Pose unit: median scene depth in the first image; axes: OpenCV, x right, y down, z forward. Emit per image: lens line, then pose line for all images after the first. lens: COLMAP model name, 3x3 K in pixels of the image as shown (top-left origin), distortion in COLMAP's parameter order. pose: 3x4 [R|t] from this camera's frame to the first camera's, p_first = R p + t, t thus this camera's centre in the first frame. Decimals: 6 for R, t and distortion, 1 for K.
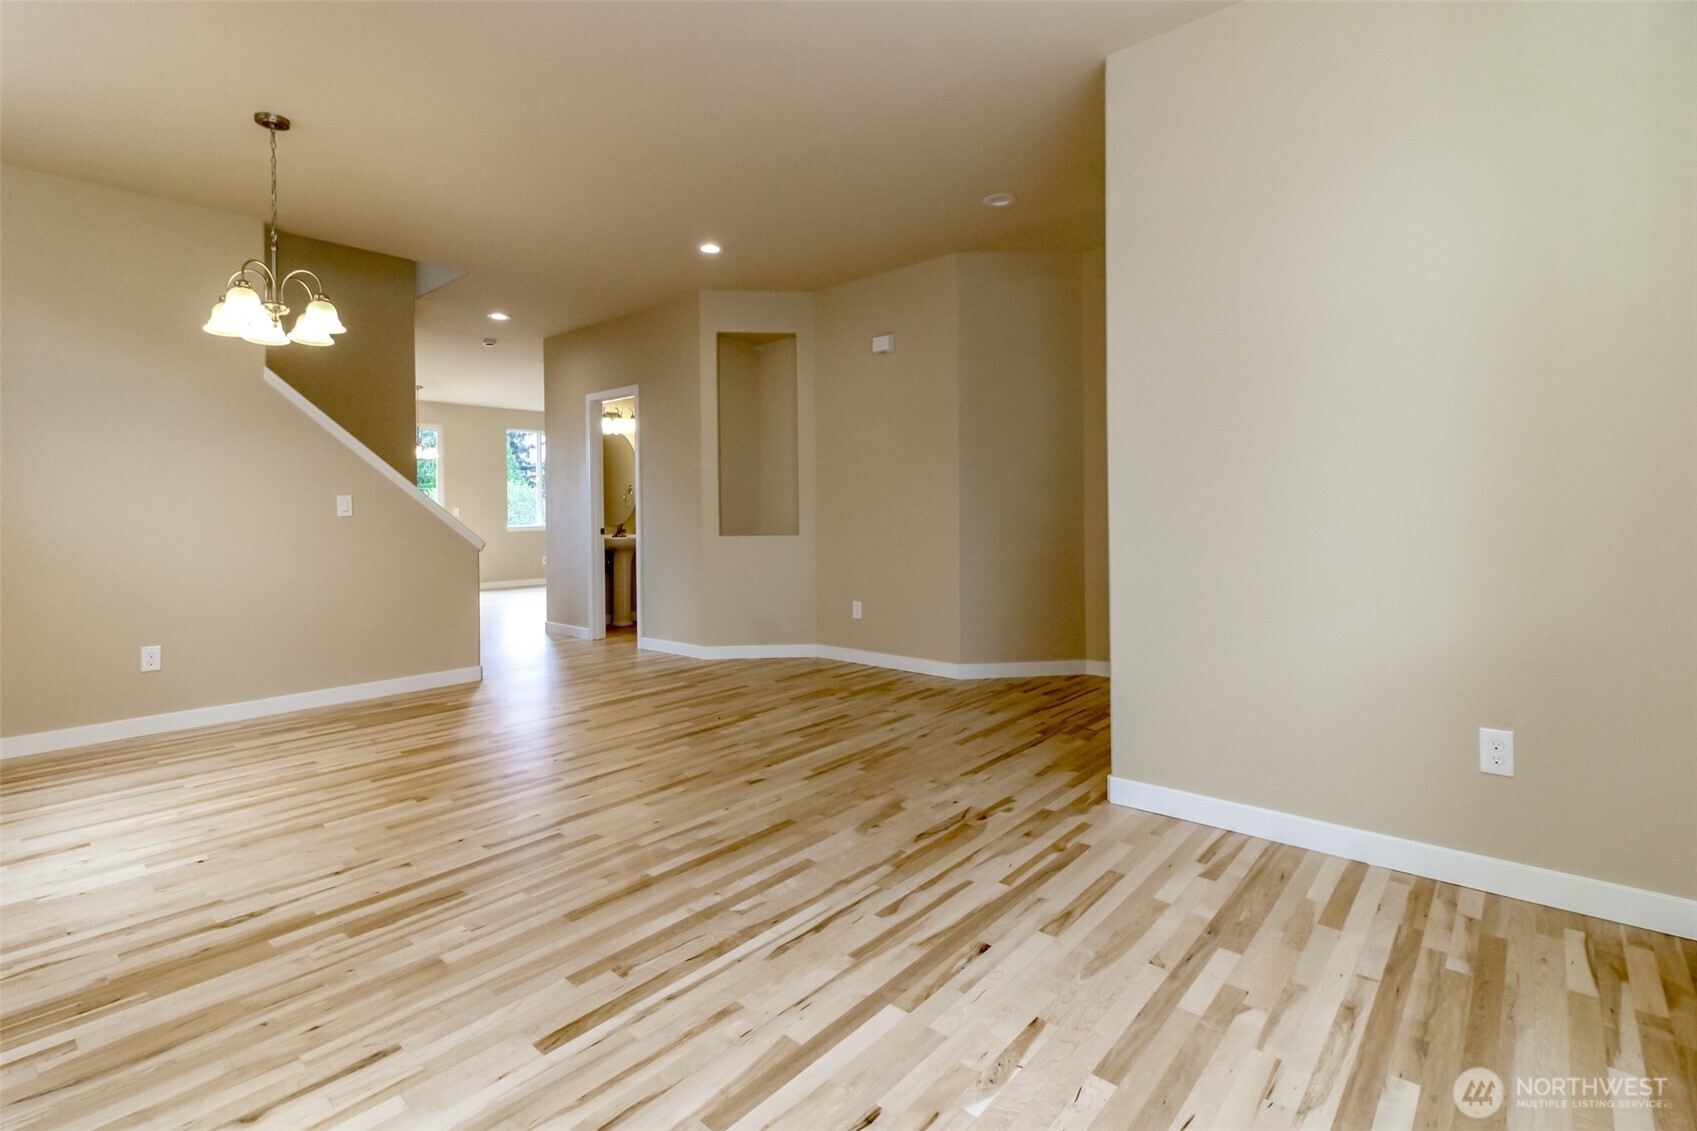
lens RADIAL K [[776.8, 0, 846.3], [0, 776.8, 502.2], [0, 0, 1]] dist [-0.000475, -0.005262]
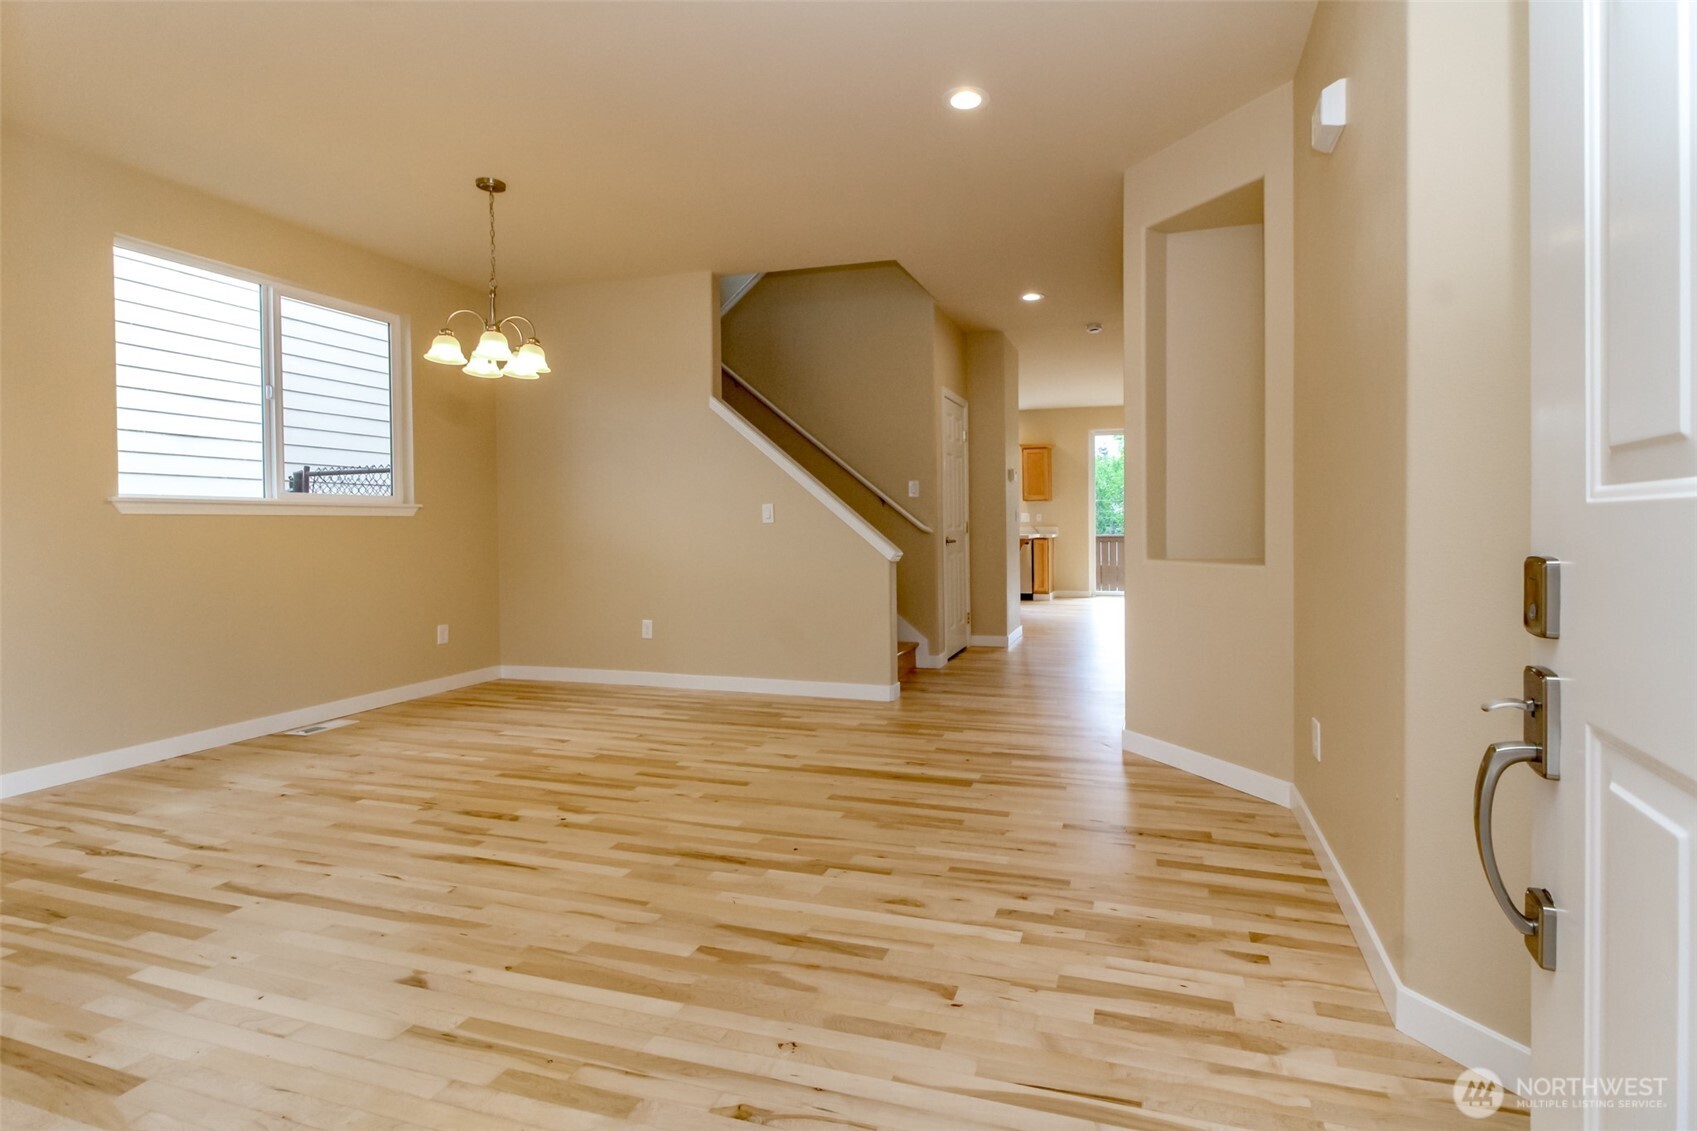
lens RADIAL K [[733.6, 0, 955.2], [0, 733.6, 527.6], [0, 0, 1]] dist [-0.001508, -0.000510]
pose [[0.432609, 0.014611, -0.901463, 0.587003], [0.013369, 0.999655, 0.022618, 0.007638], [0.901482, -0.021836, 0.432265, 1.194583]]
